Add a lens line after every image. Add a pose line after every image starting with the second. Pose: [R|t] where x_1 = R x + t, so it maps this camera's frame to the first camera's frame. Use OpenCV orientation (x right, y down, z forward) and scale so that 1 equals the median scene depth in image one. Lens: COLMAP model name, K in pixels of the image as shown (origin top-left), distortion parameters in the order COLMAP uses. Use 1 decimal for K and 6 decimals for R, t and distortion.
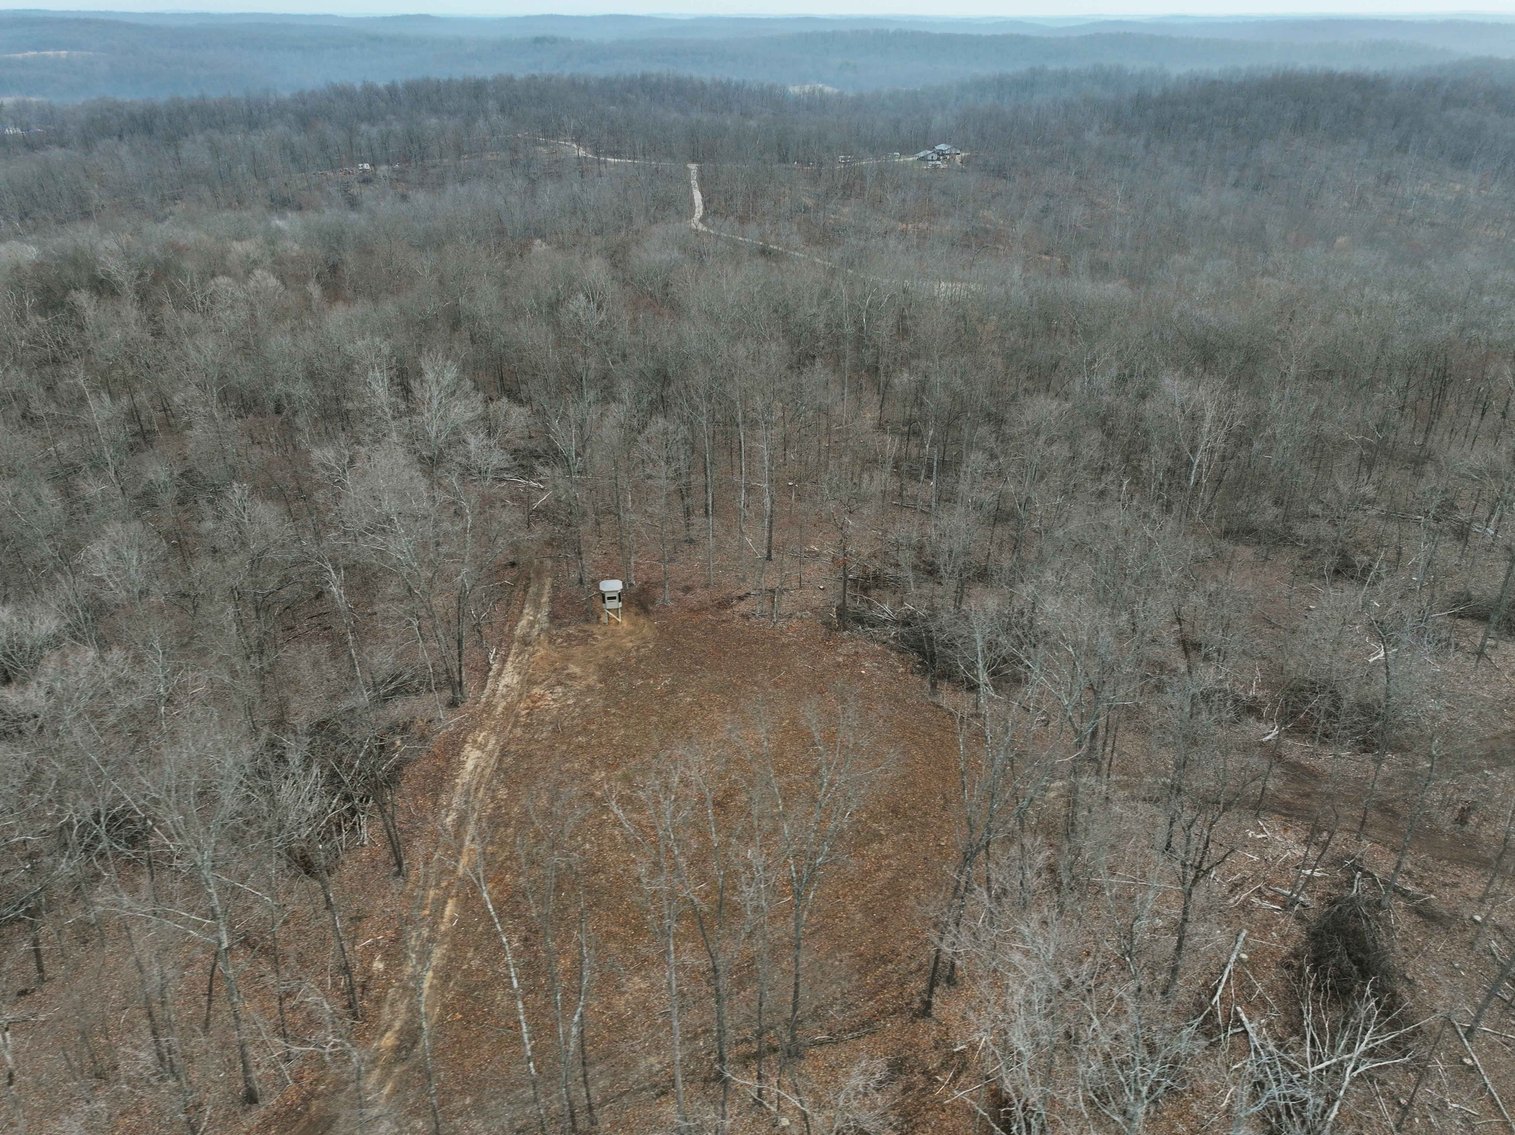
lens RADIAL K [[1055.3, 0, 755.2], [0, 1055.3, 578.8], [0, 0, 1]] dist [-0.005218, 0.022468]
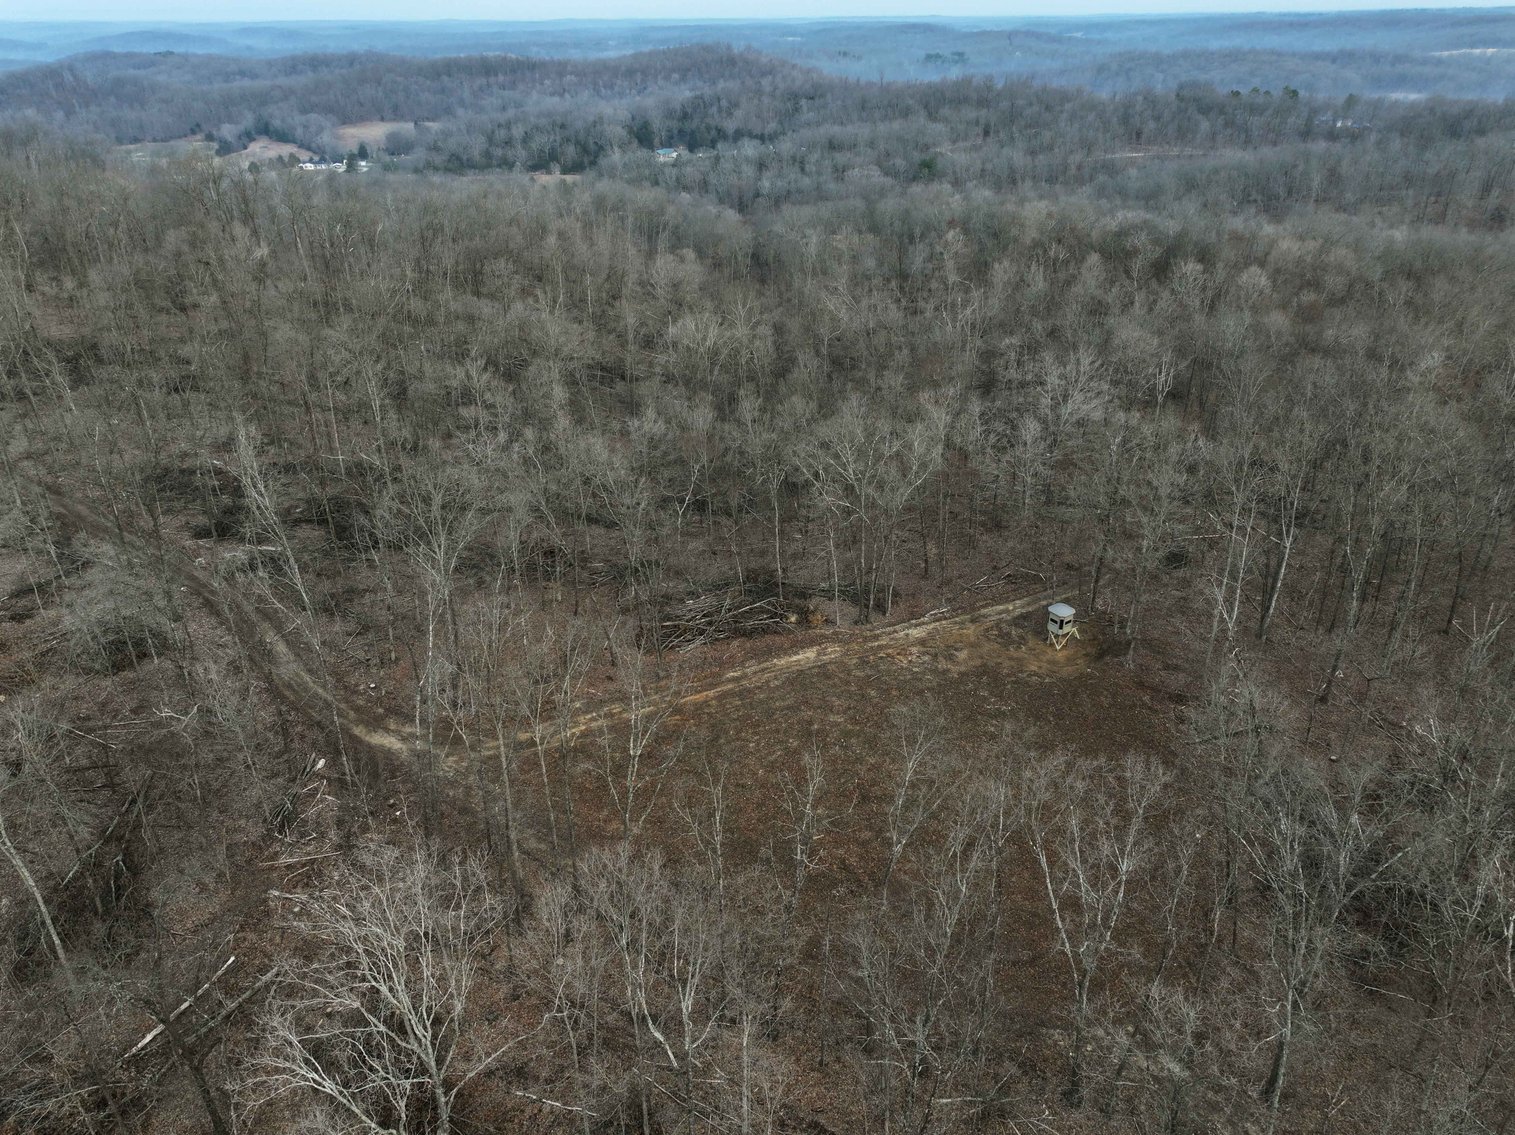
lens RADIAL K [[1055.3, 0, 766.7], [0, 1055.3, 567.7], [0, 0, 1]] dist [-0.005218, 0.022468]
pose [[0.453188, 0.413737, -0.789584, 0.537931], [-0.418673, 0.880780, 0.221223, -0.141638], [0.786978, 0.230322, 0.572379, 0.245198]]
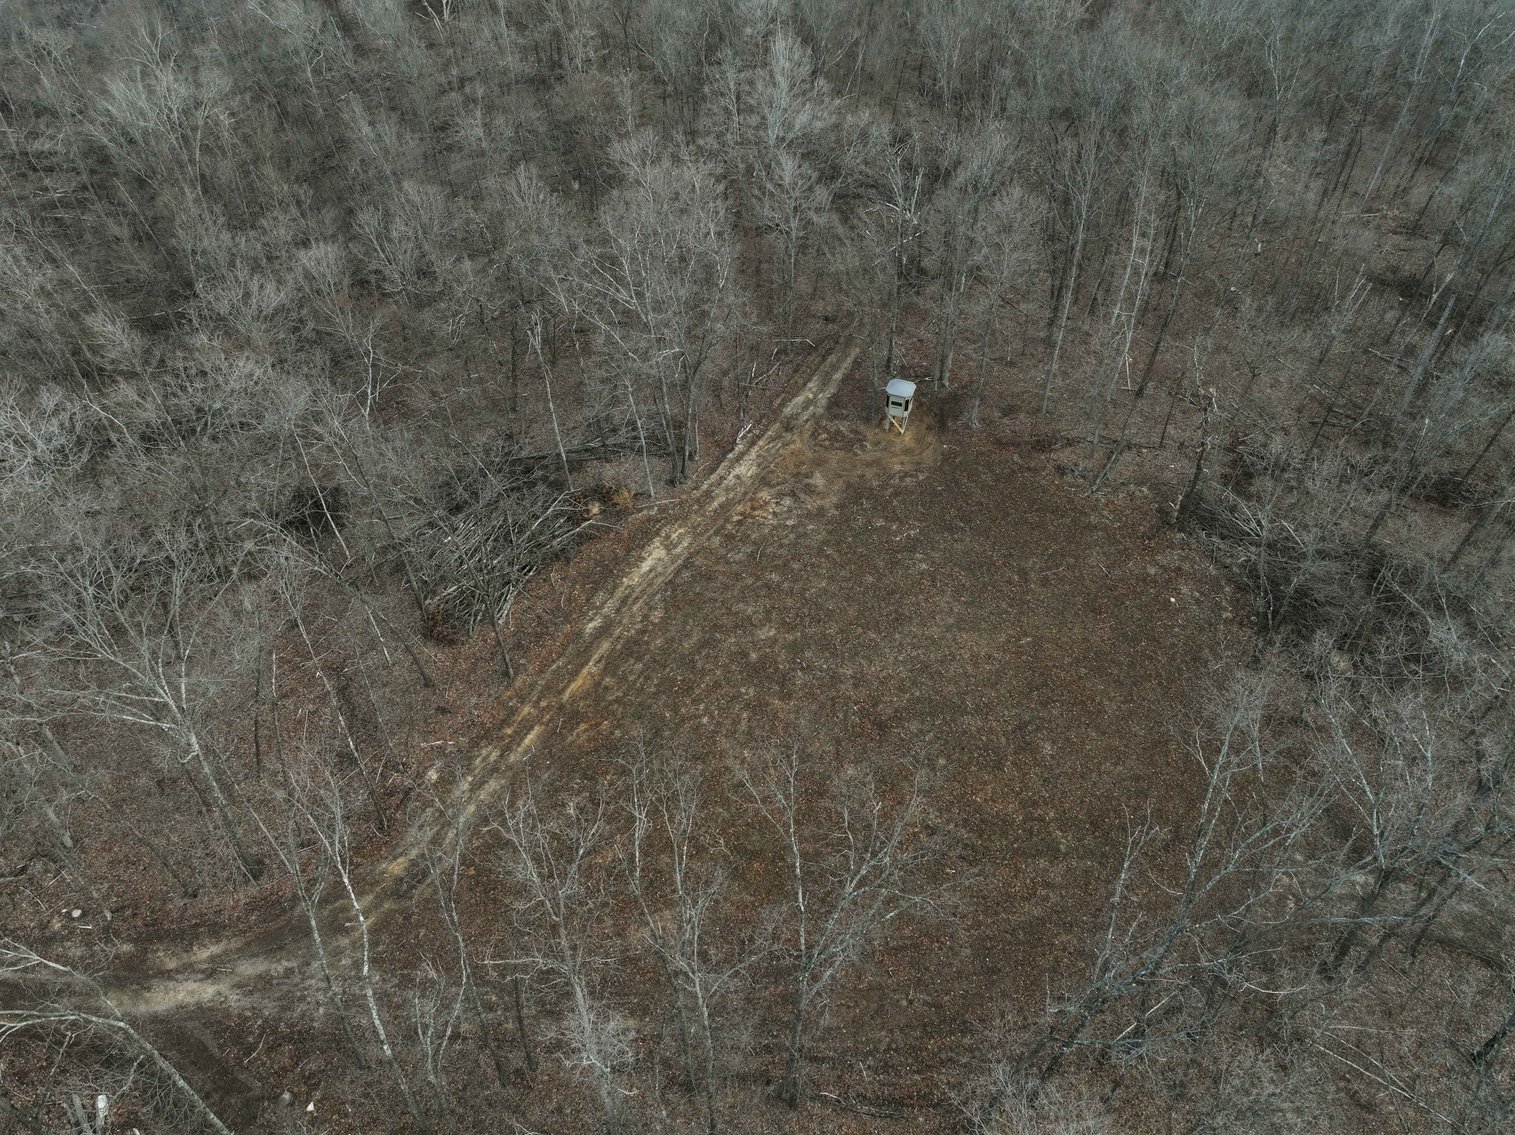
lens RADIAL K [[1055.3, 0, 758.1], [0, 1055.3, 560.3], [0, 0, 1]] dist [-0.005218, 0.022468]
pose [[0.874235, 0.337733, -0.348782, 0.102918], [-0.230221, 0.920869, 0.314641, -0.111257], [0.427447, -0.194774, 0.882809, 0.235865]]
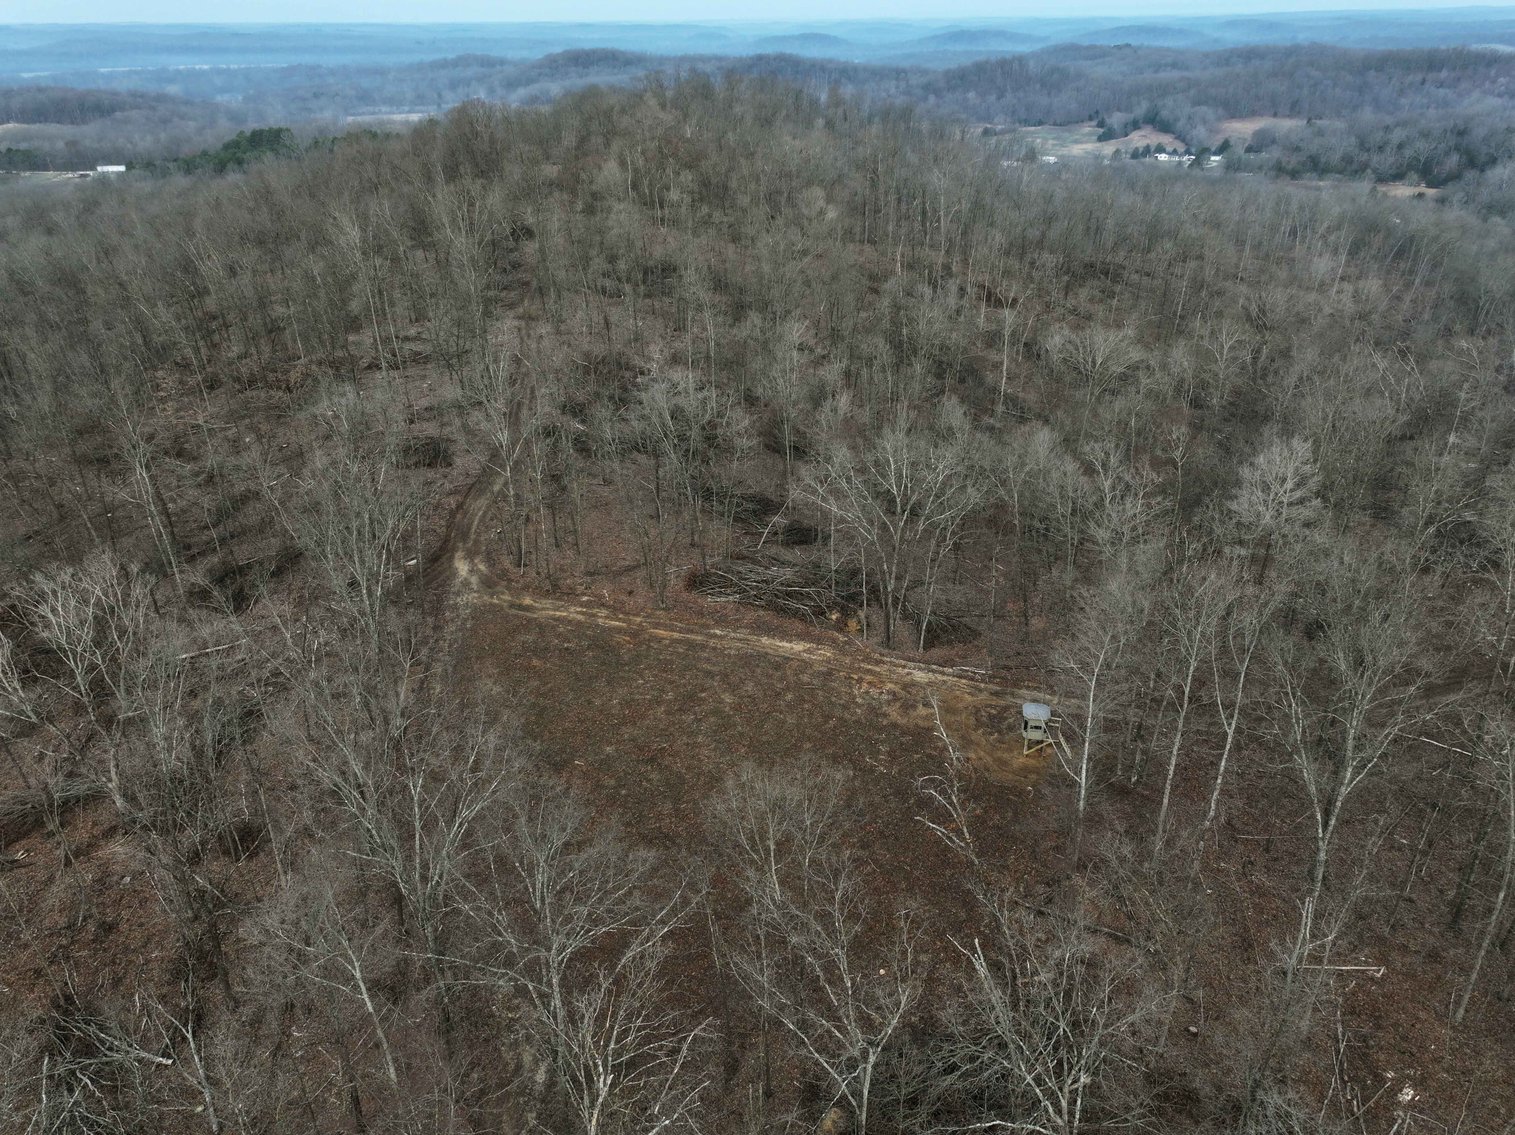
lens RADIAL K [[1055.3, 0, 759.4], [0, 1055.3, 565.5], [0, 0, 1]] dist [-0.005218, 0.022468]
pose [[-0.319171, 0.442680, -0.837953, 0.625356], [-0.436889, 0.715908, 0.544613, -0.469811], [0.840986, 0.539917, -0.035095, 0.864176]]
